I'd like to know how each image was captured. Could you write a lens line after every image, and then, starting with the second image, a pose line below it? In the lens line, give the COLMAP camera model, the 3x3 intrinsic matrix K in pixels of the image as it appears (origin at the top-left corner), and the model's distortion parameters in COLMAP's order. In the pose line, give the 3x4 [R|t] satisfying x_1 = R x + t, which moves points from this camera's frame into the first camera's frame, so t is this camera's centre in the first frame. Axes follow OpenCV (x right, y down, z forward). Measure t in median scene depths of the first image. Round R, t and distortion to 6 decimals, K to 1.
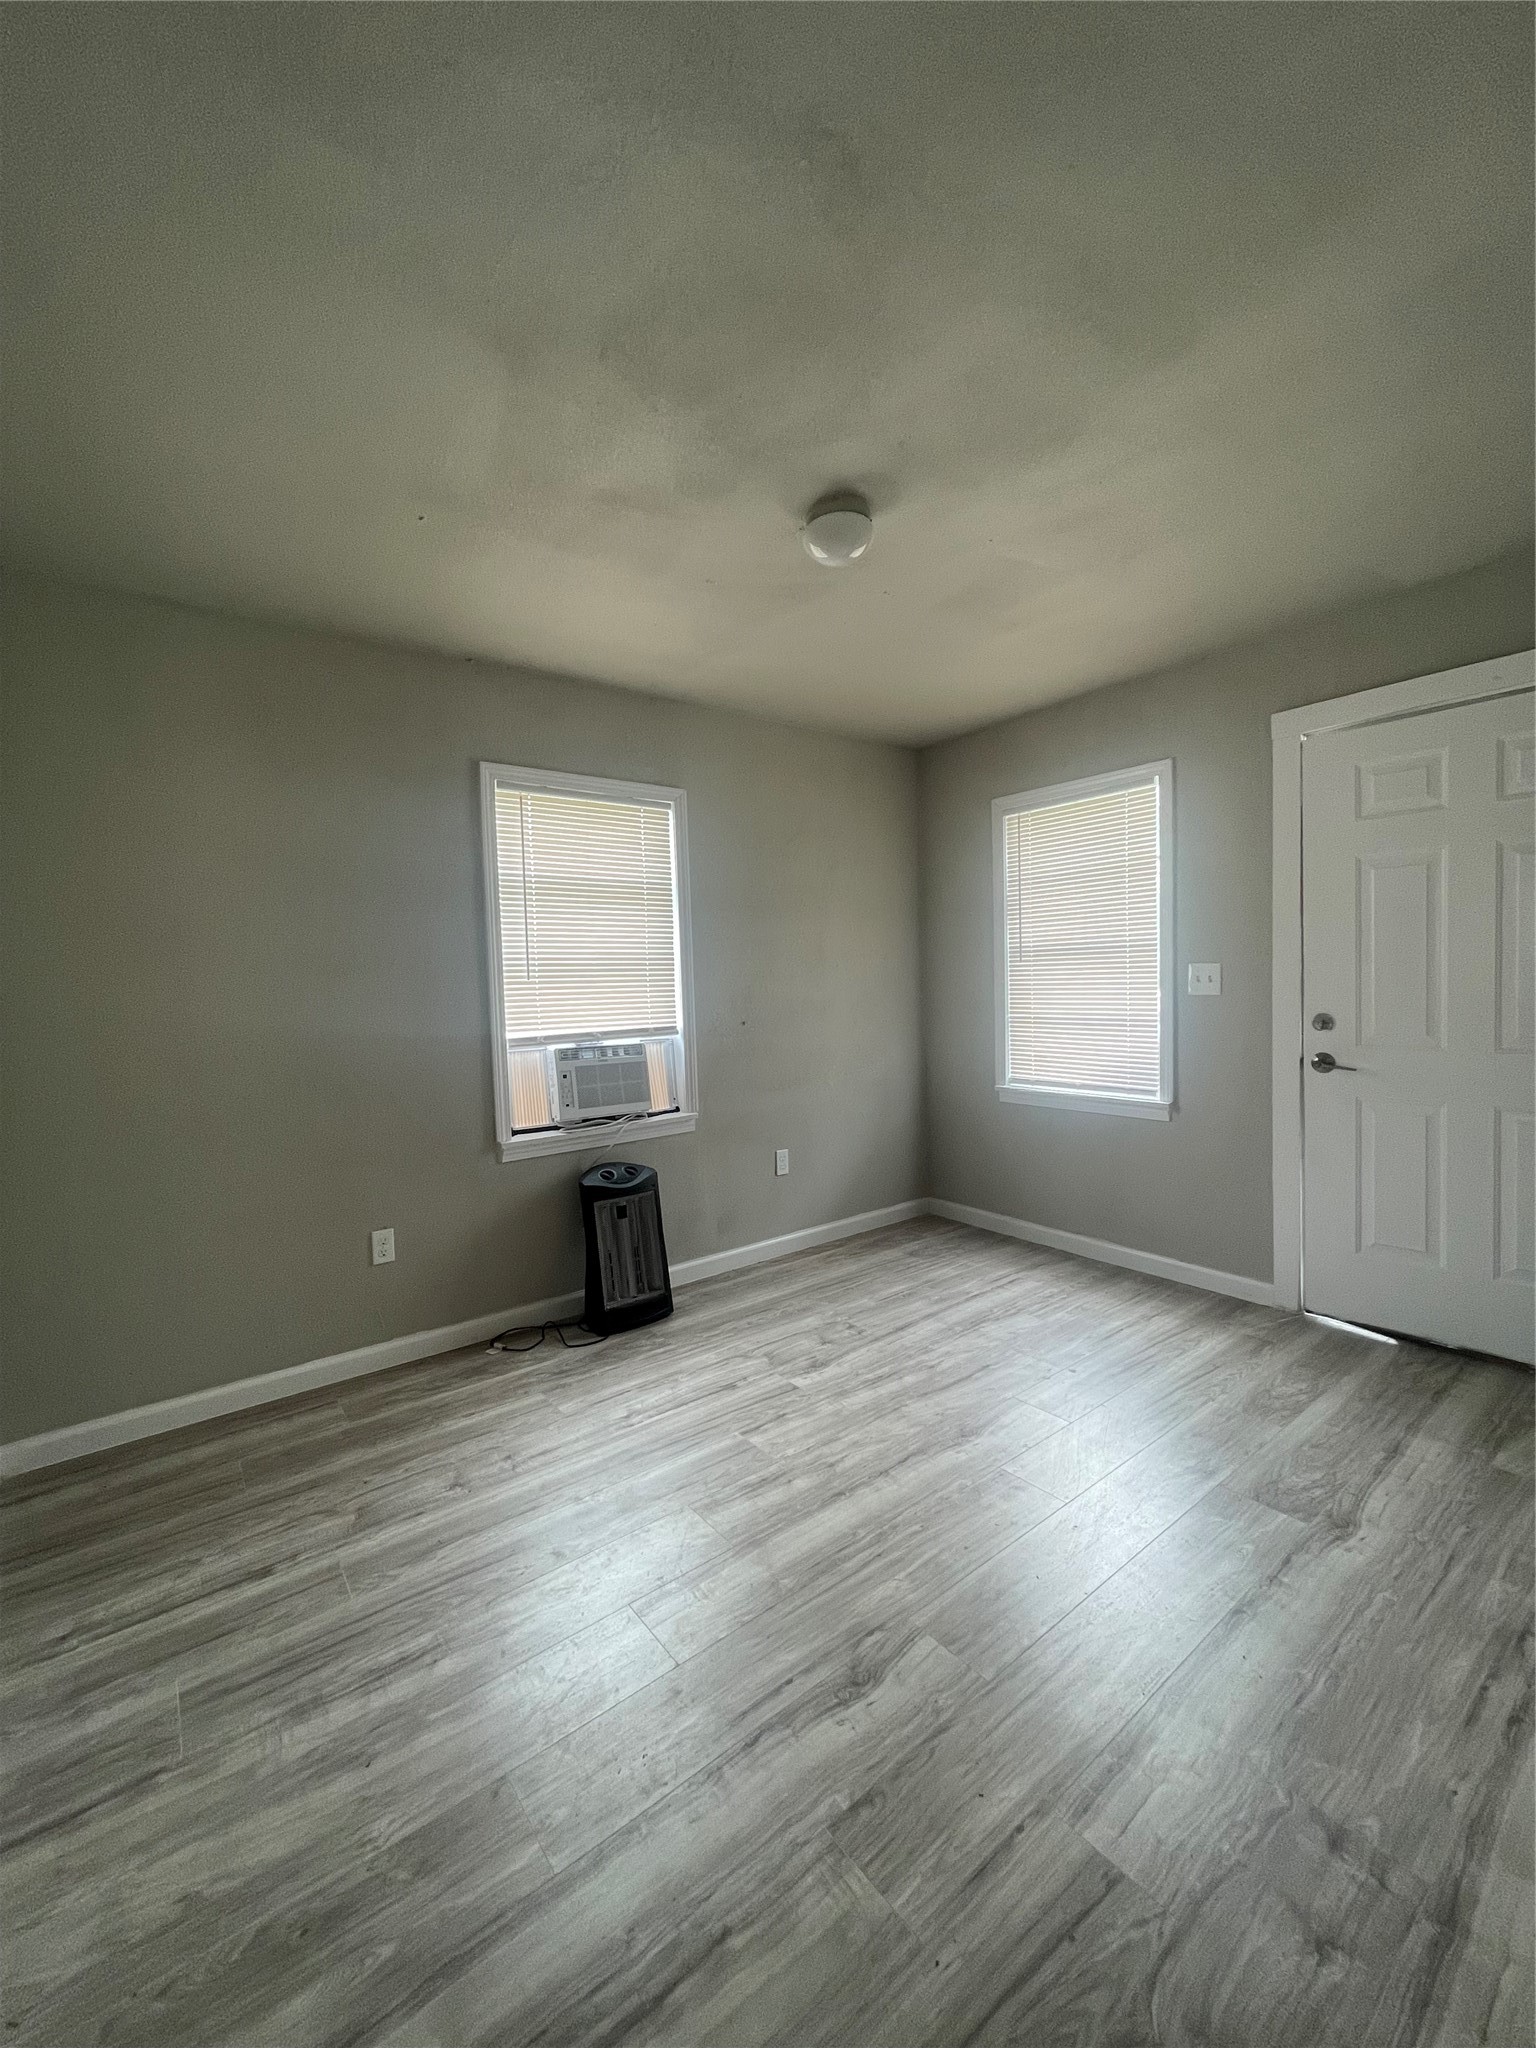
lens RADIAL K [[822.4, 0, 764.8], [0, 822.4, 1020.7], [0, 0, 1]] dist [0.002563, 0.000615]
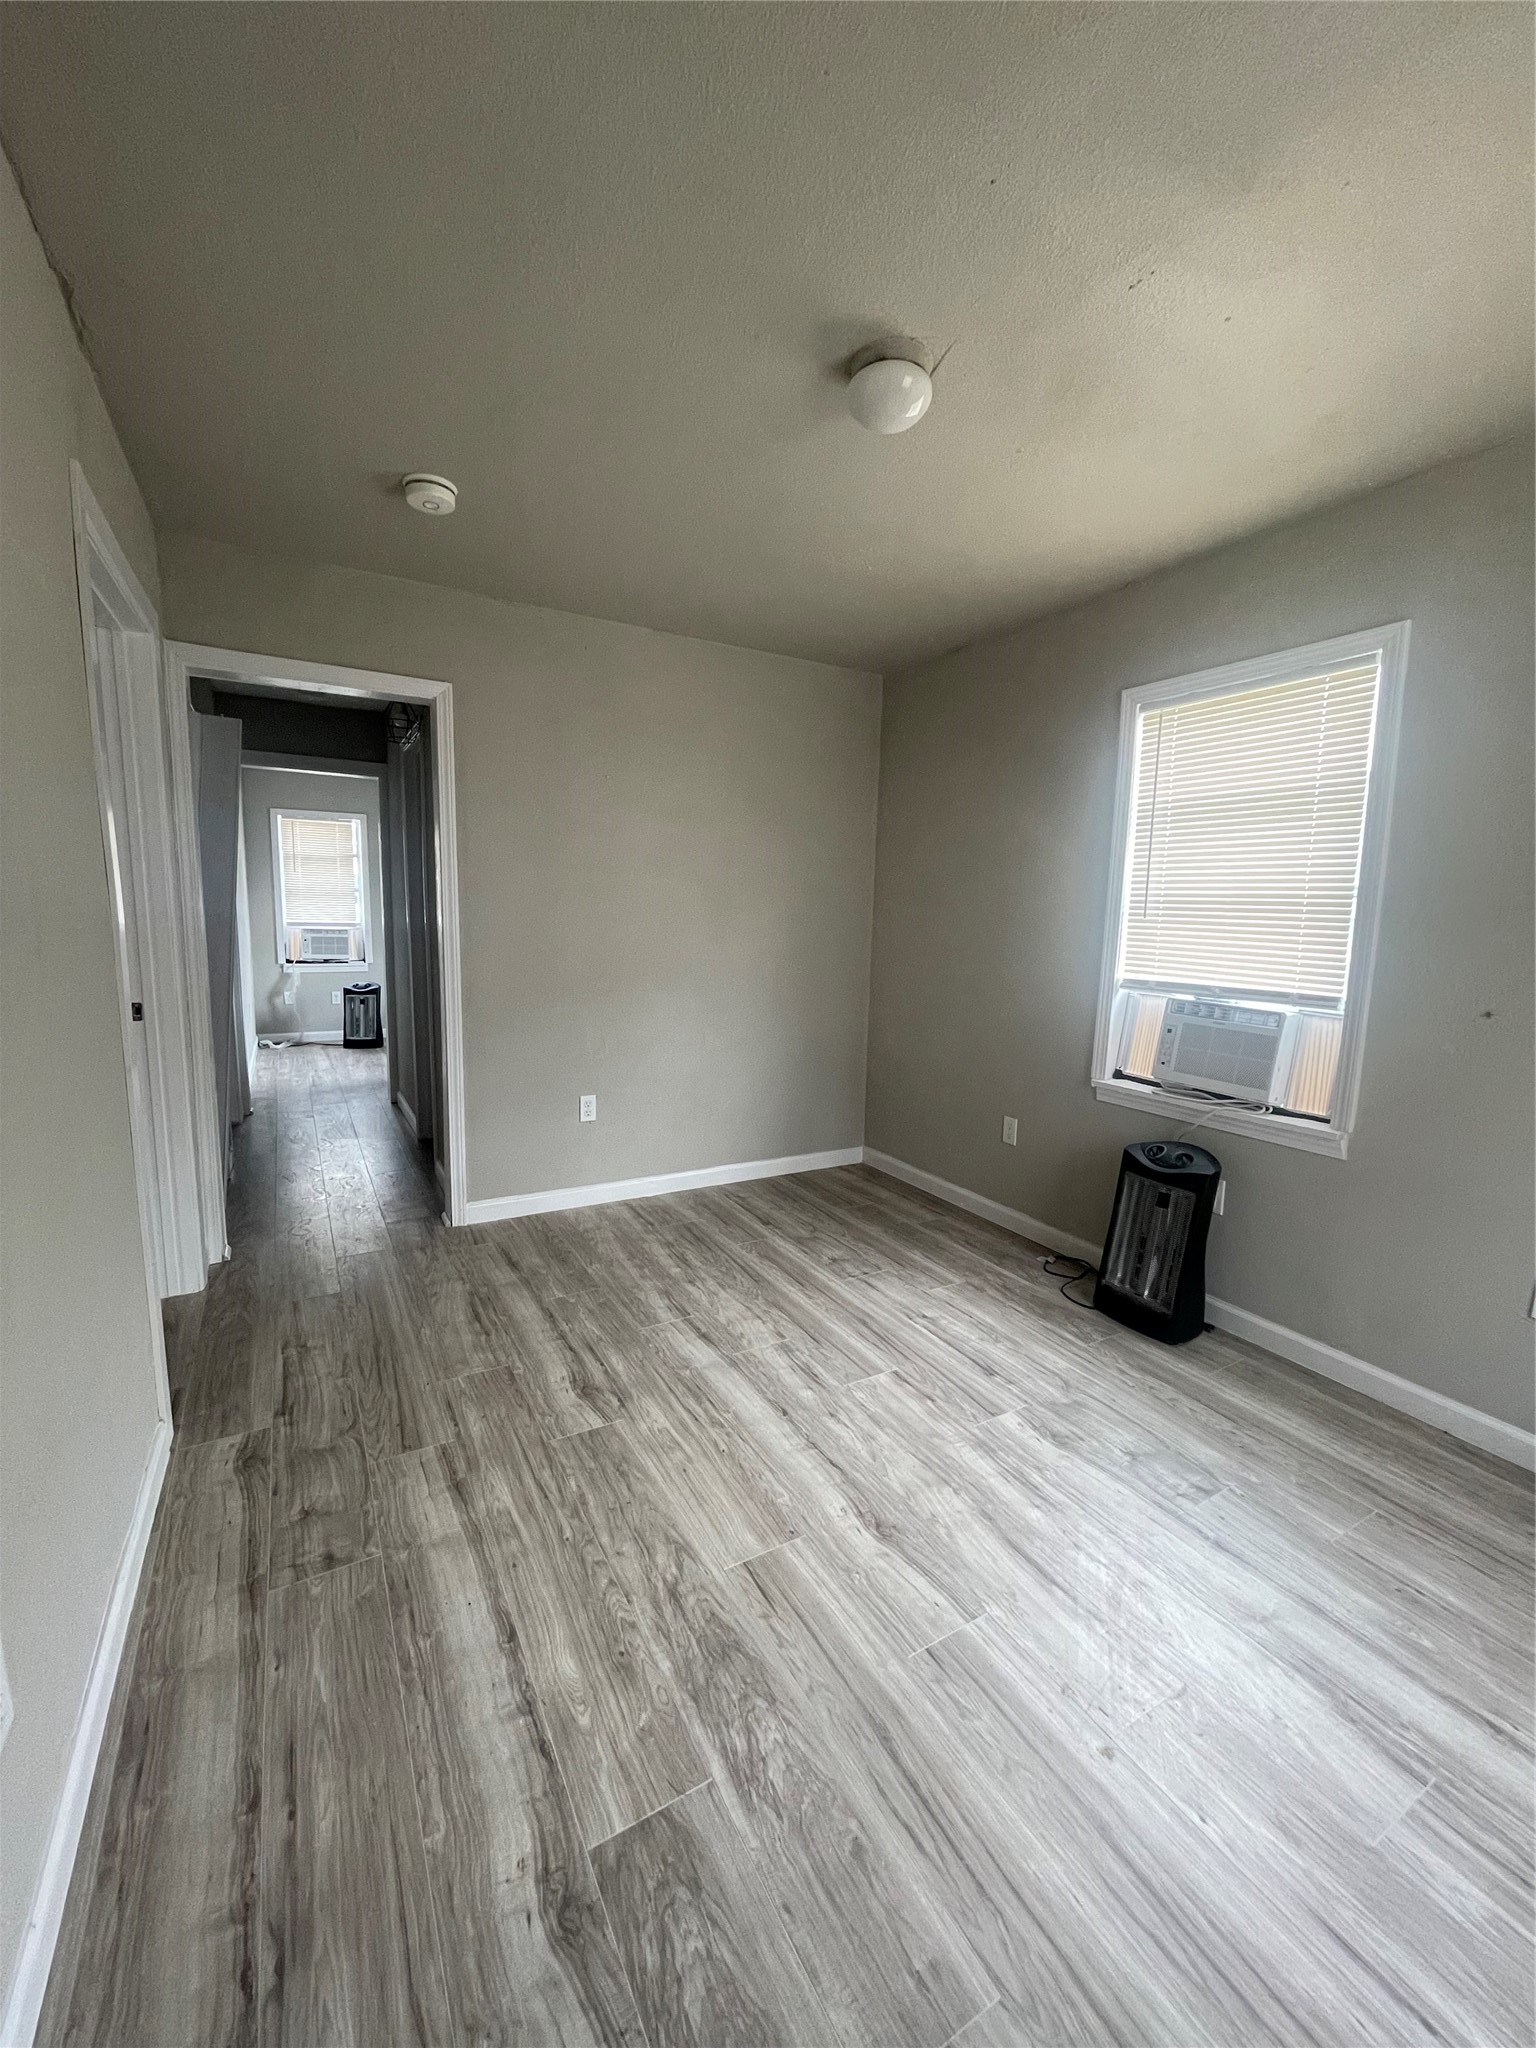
lens RADIAL K [[822.4, 0, 764.8], [0, 822.4, 1020.7], [0, 0, 1]] dist [0.002563, 0.000615]
pose [[-0.128486, 0.159243, -0.978843, 0.829041], [-0.065983, 0.983464, 0.168656, -0.077410], [0.989514, 0.086257, -0.115854, 0.831037]]
